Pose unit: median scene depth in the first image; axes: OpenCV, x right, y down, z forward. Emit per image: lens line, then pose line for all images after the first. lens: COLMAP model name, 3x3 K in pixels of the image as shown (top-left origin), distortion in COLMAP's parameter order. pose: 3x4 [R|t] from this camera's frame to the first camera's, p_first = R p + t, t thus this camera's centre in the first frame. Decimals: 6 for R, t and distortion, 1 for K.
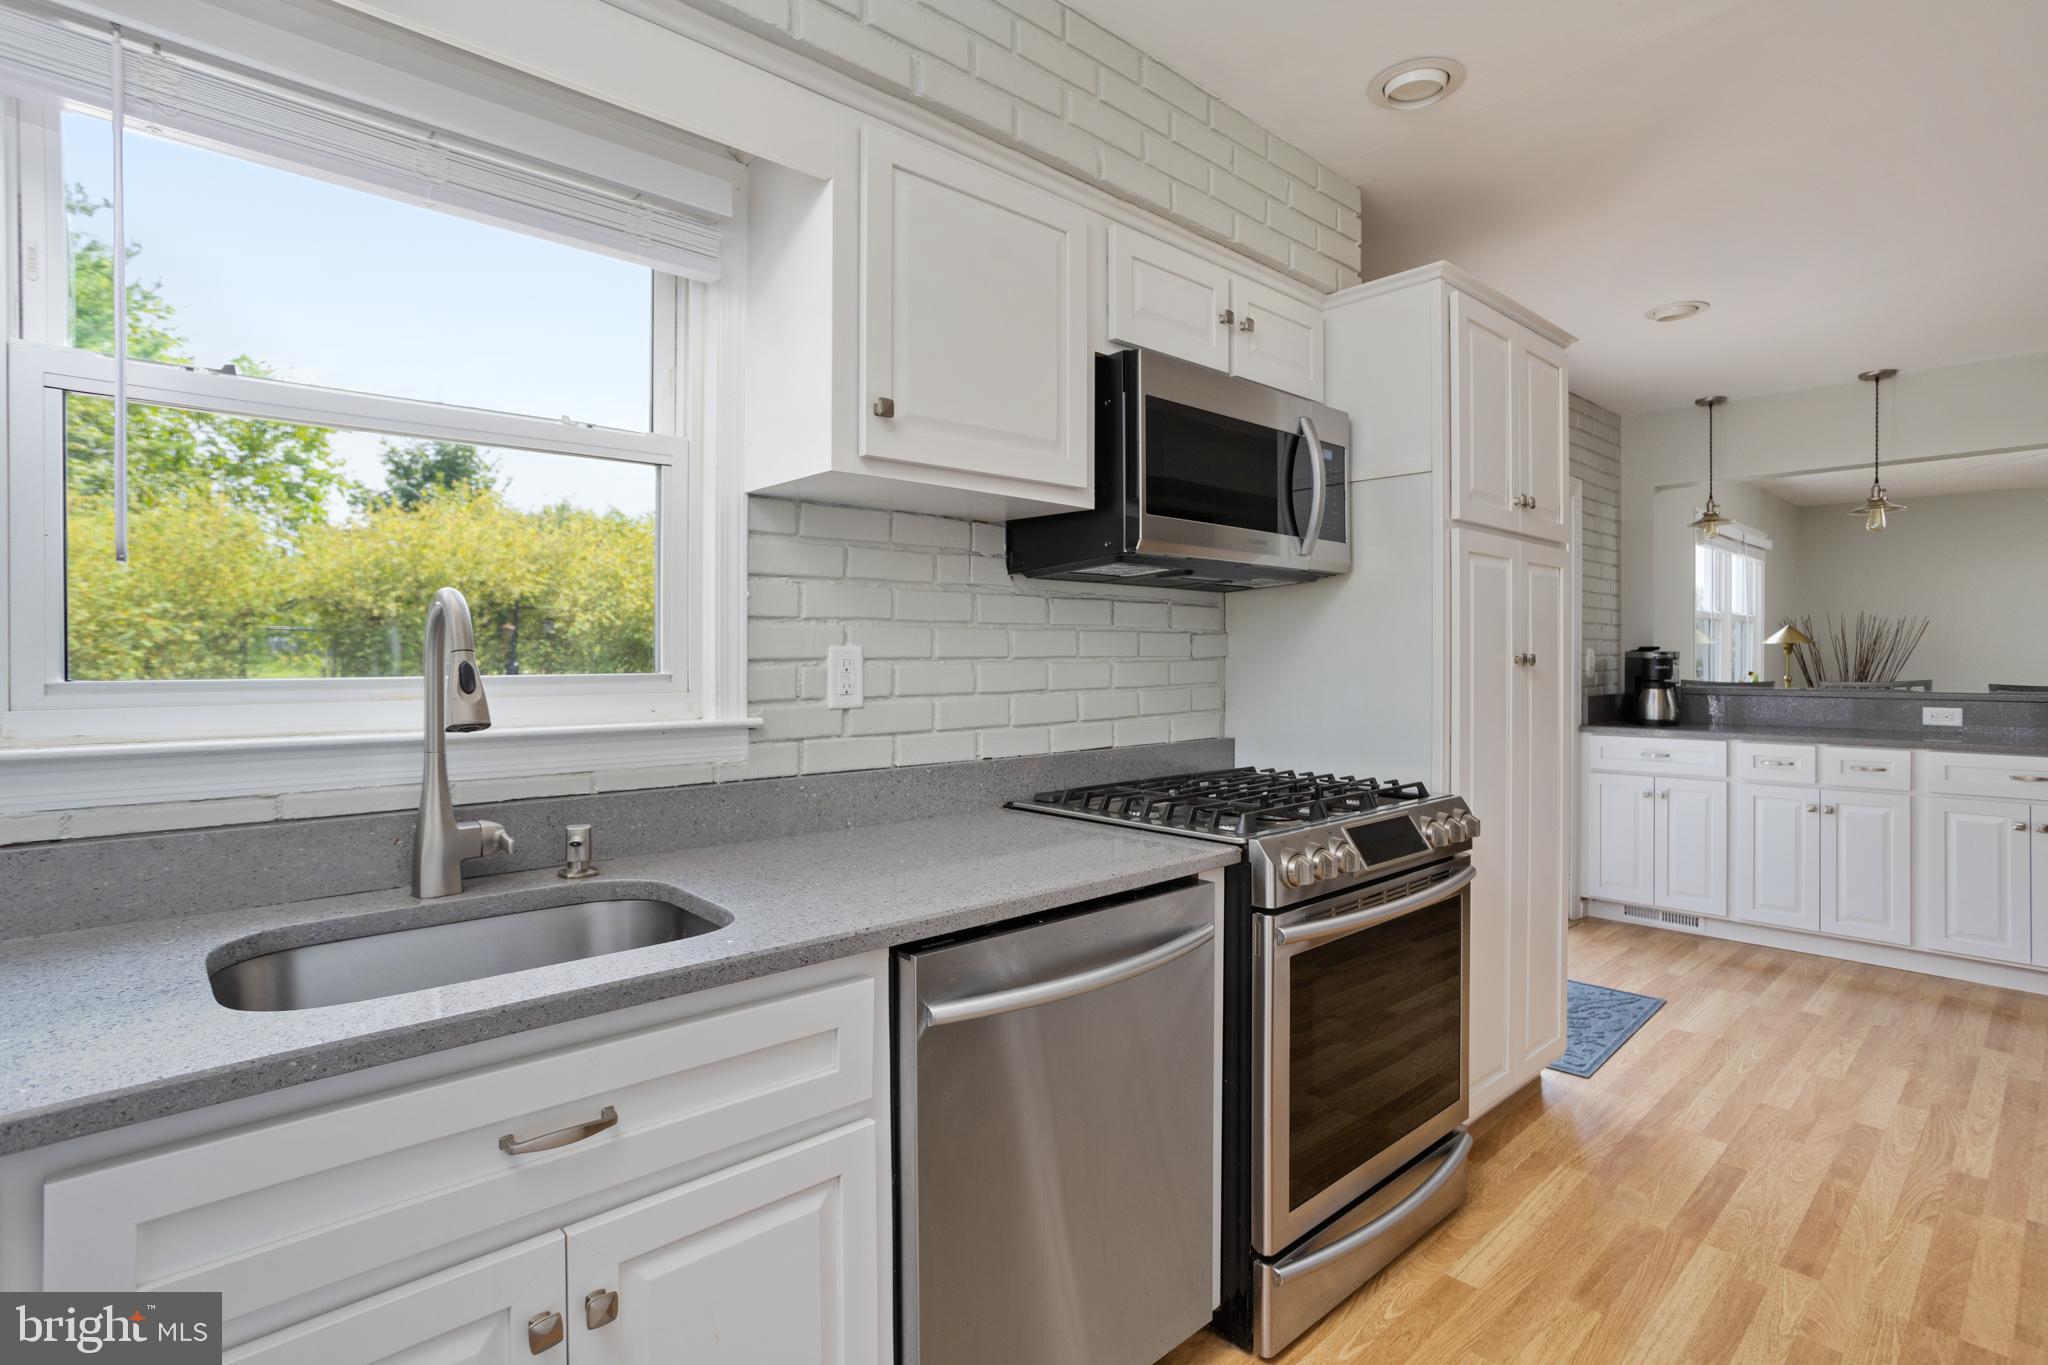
lens RADIAL K [[997.2, 0, 1024.2], [0, 997.2, 669.0], [0, 0, 1]] dist [-0.014701, 0.003011]
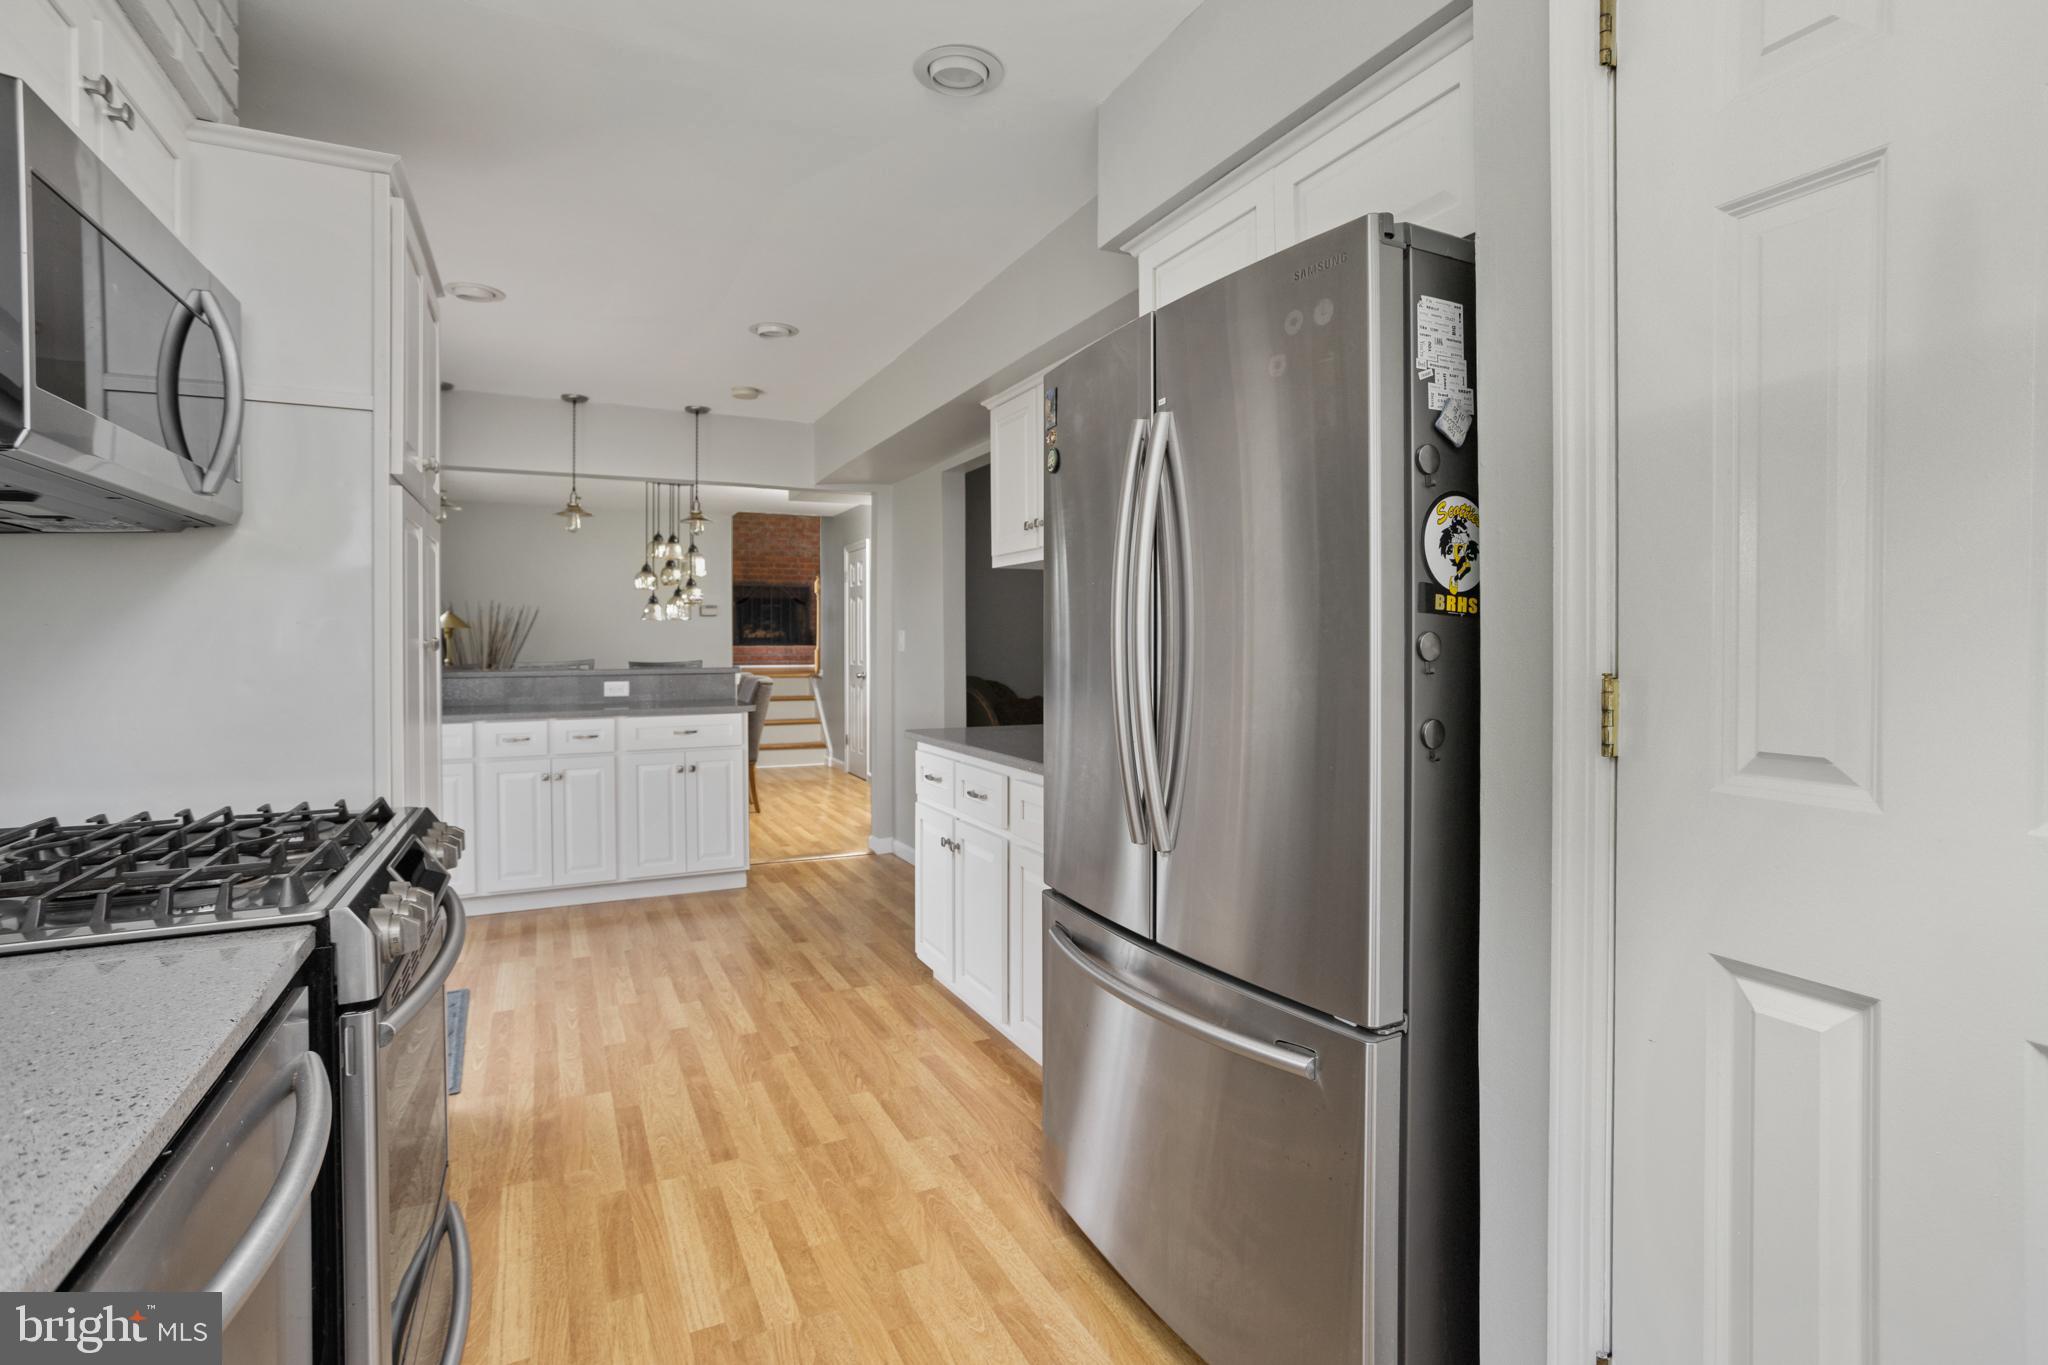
lens RADIAL K [[997.2, 0, 1056.8], [0, 997.2, 652.6], [0, 0, 1]] dist [-0.014701, 0.003011]
pose [[0.255380, -0.011000, 0.966778, -0.199223], [0.011490, 0.999899, 0.008342, -0.002388], [-0.966772, 0.008978, 0.255481, 0.237348]]
